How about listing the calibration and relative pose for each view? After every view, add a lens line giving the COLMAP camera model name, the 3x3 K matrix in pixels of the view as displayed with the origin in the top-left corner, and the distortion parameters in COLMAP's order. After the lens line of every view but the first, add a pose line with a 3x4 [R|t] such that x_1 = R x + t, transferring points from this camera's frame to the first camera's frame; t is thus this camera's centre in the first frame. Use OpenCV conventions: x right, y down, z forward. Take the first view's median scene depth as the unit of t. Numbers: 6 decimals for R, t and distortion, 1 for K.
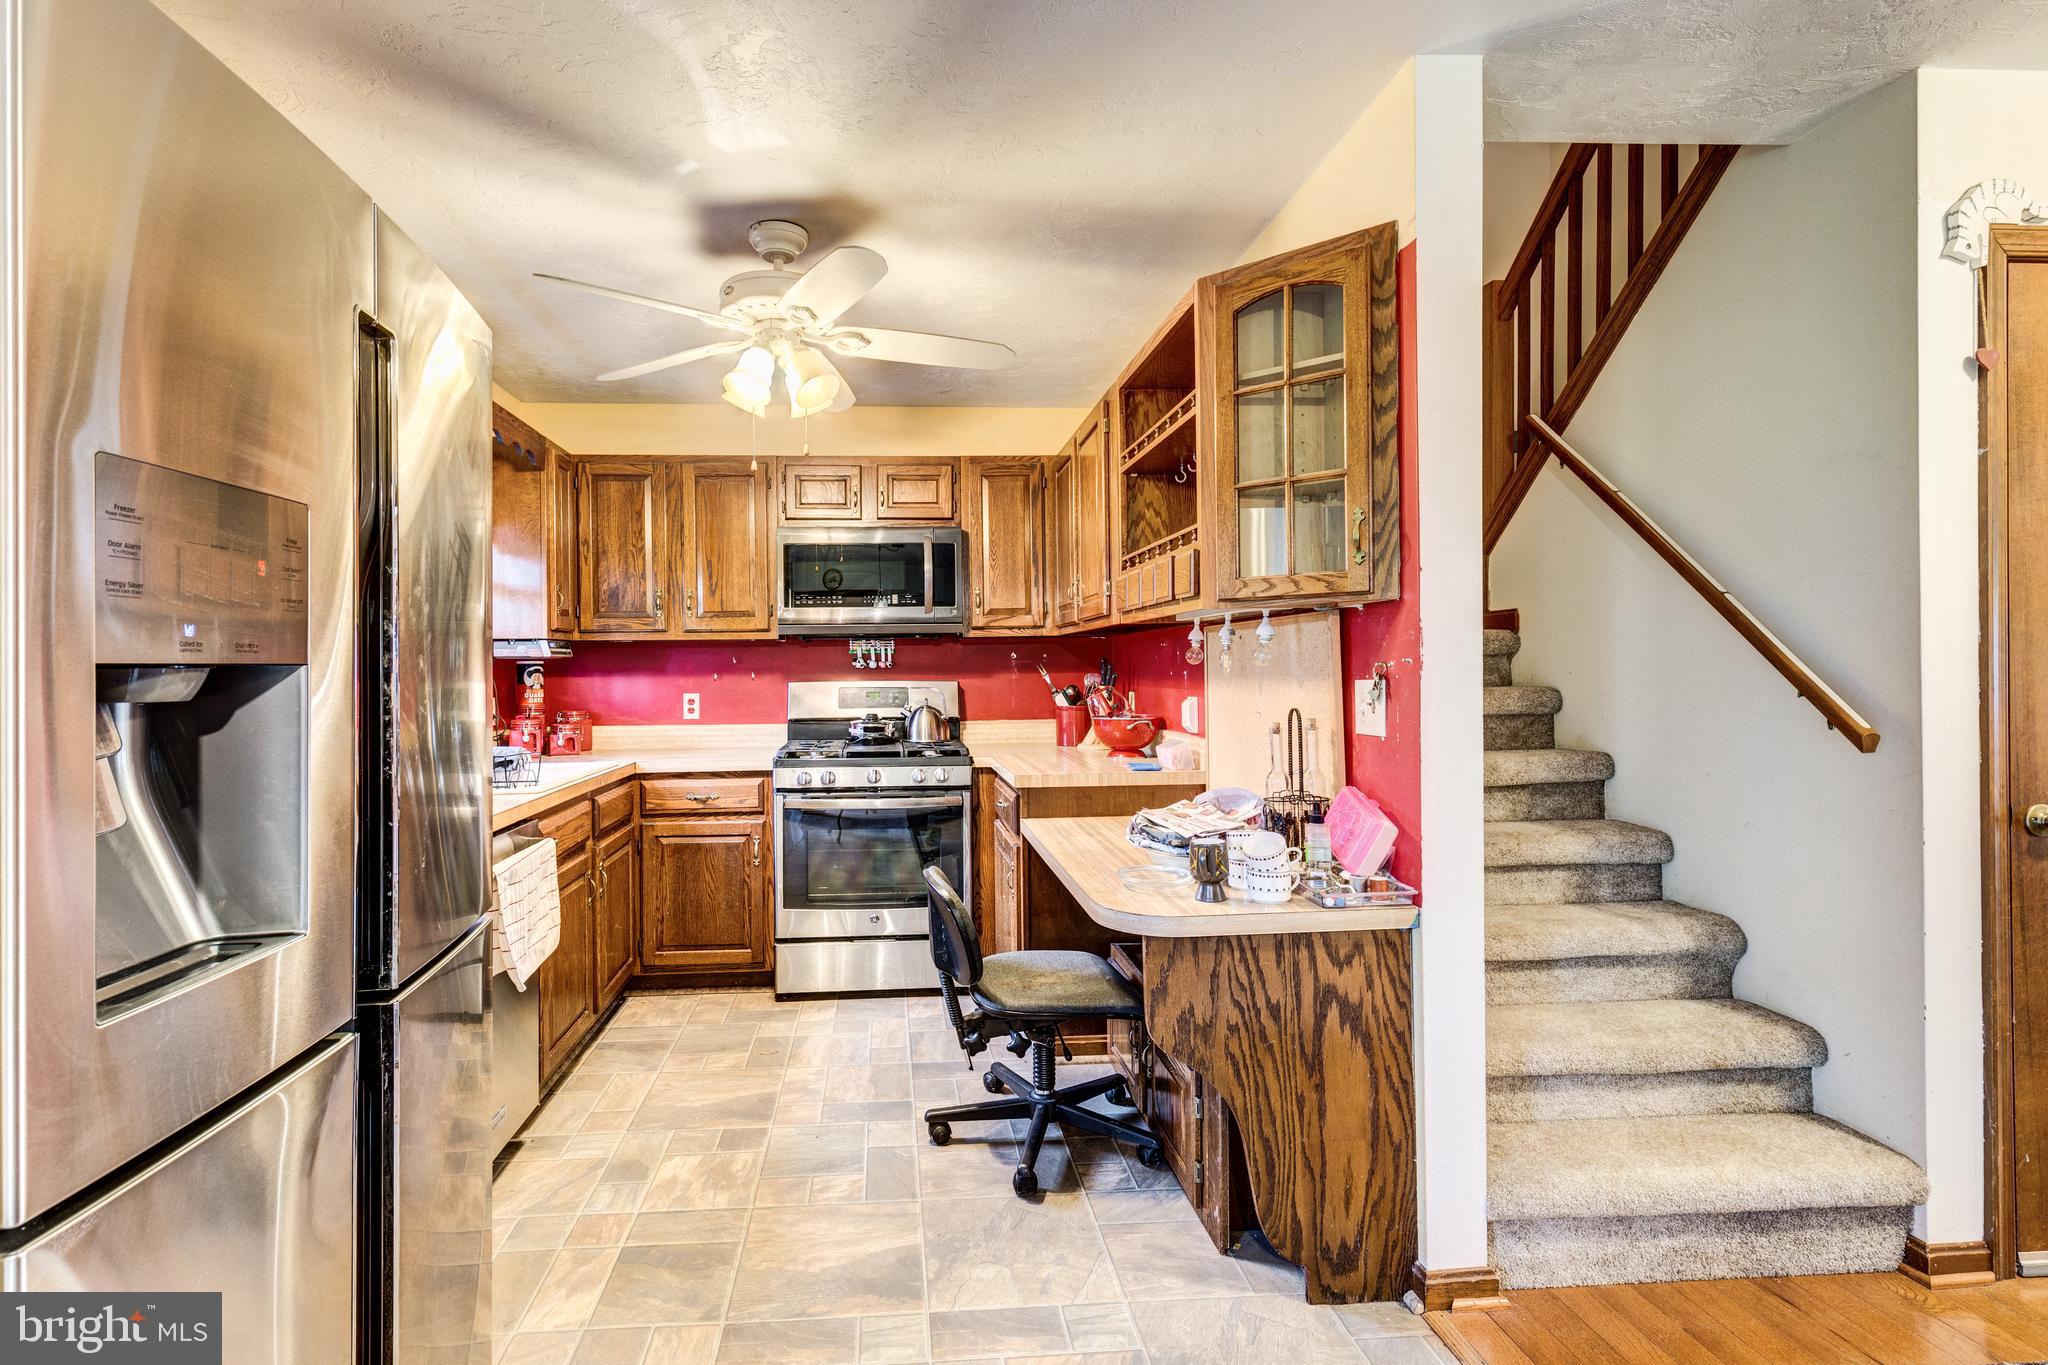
lens RADIAL K [[919.1, 0, 1024.0], [0, 919.1, 682.5], [0, 0, 1]] dist [0.001293, 0.000751]
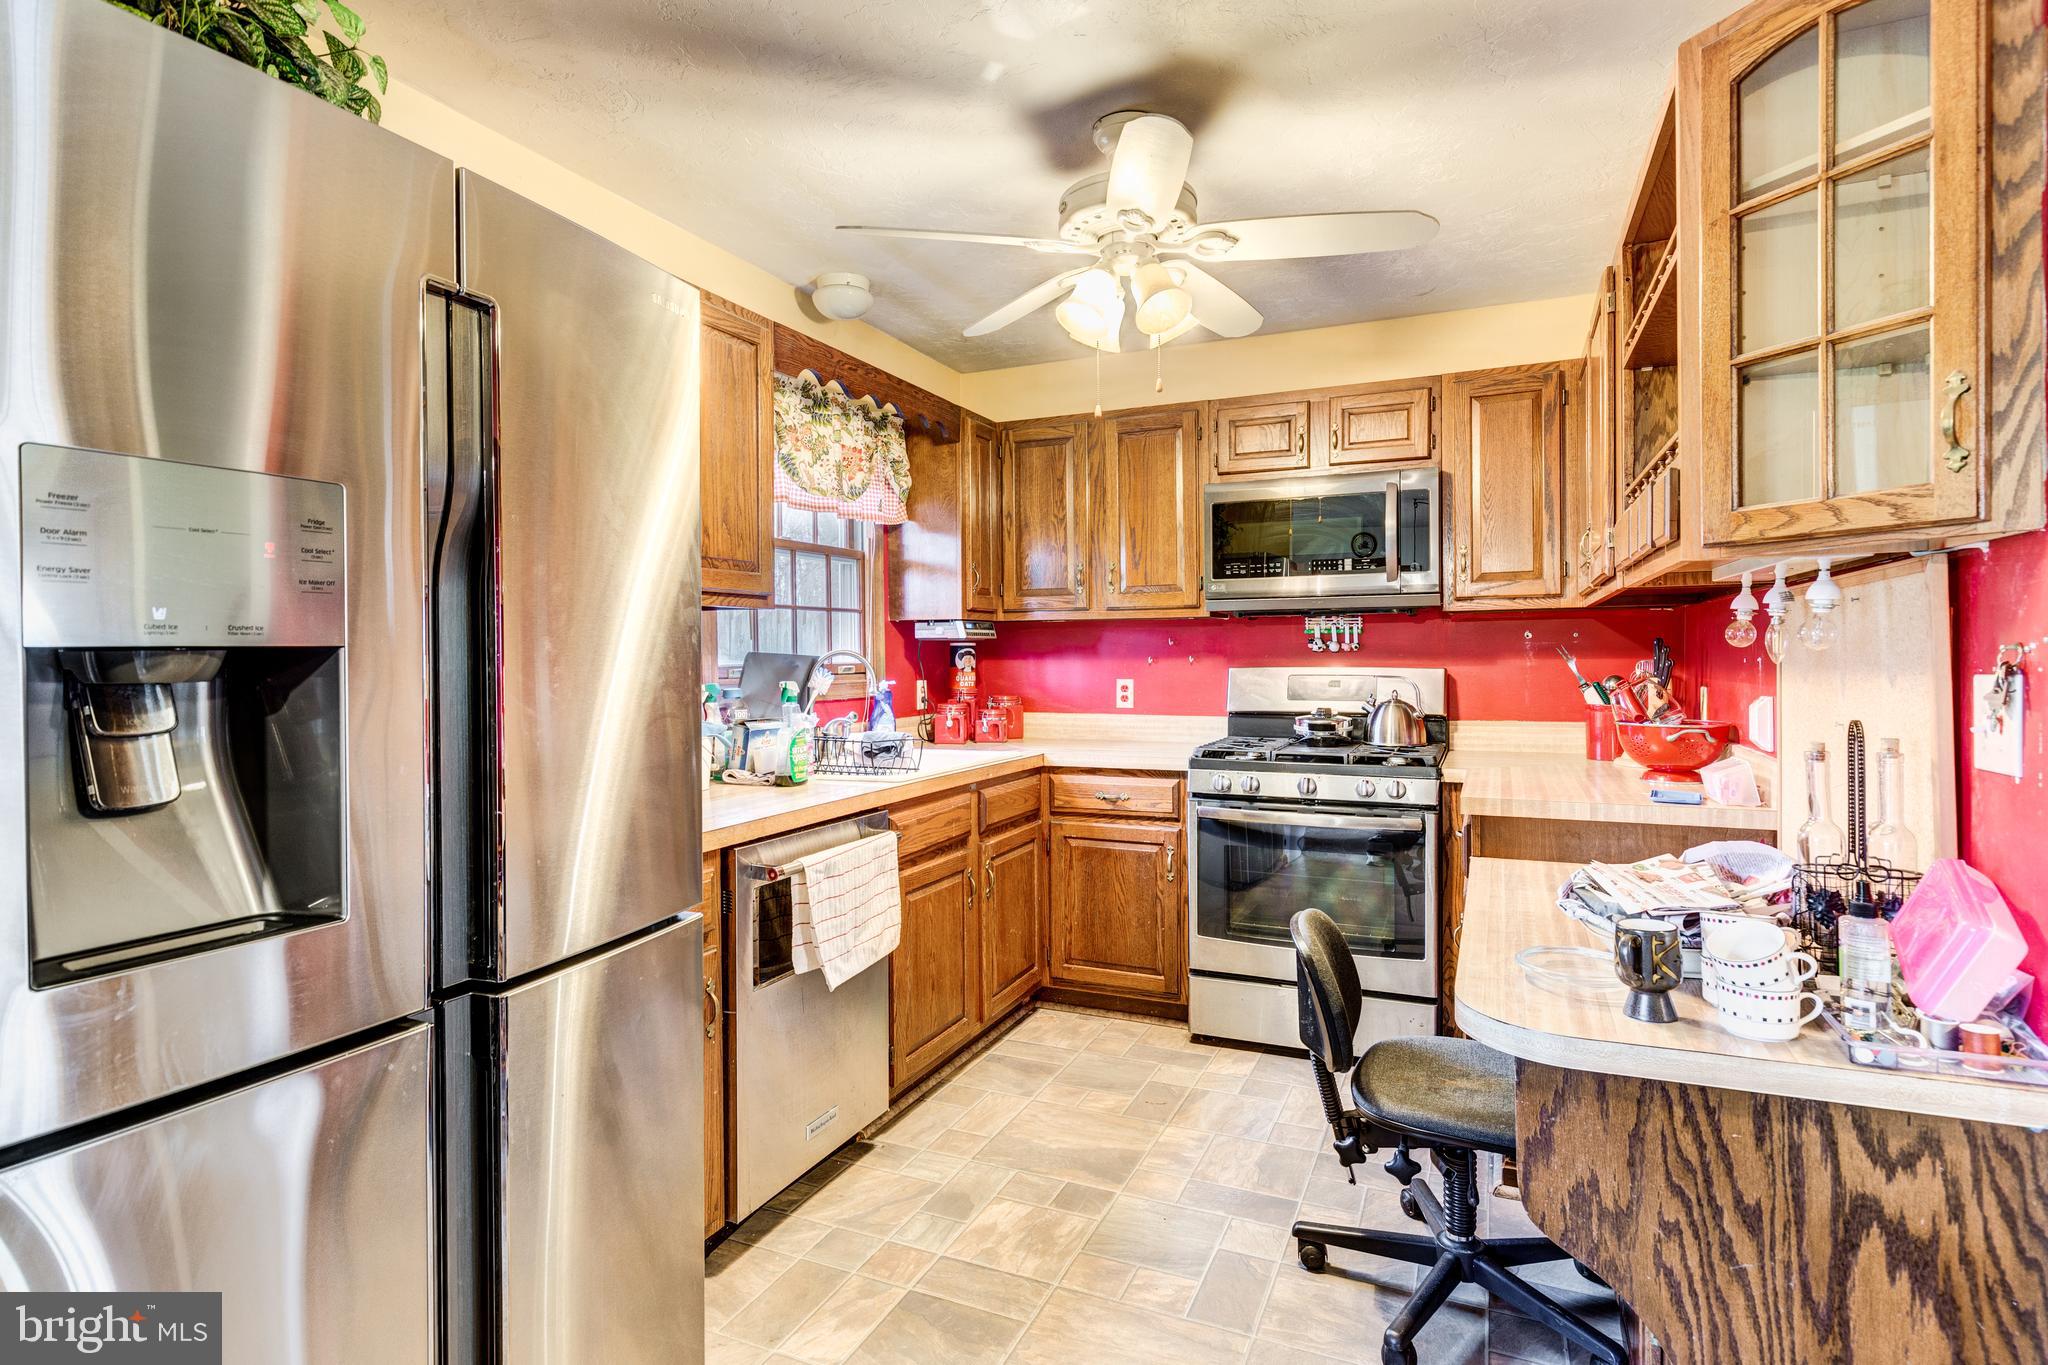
lens RADIAL K [[1075.8, 0, 1019.6], [0, 1075.8, 679.5], [0, 0, 1]] dist [0.000750, -0.002038]
pose [[0.879361, 0.015597, -0.475901, 0.099082], [-0.010412, 0.999854, 0.013530, -0.001775], [0.476042, -0.006943, 0.879395, 0.080060]]
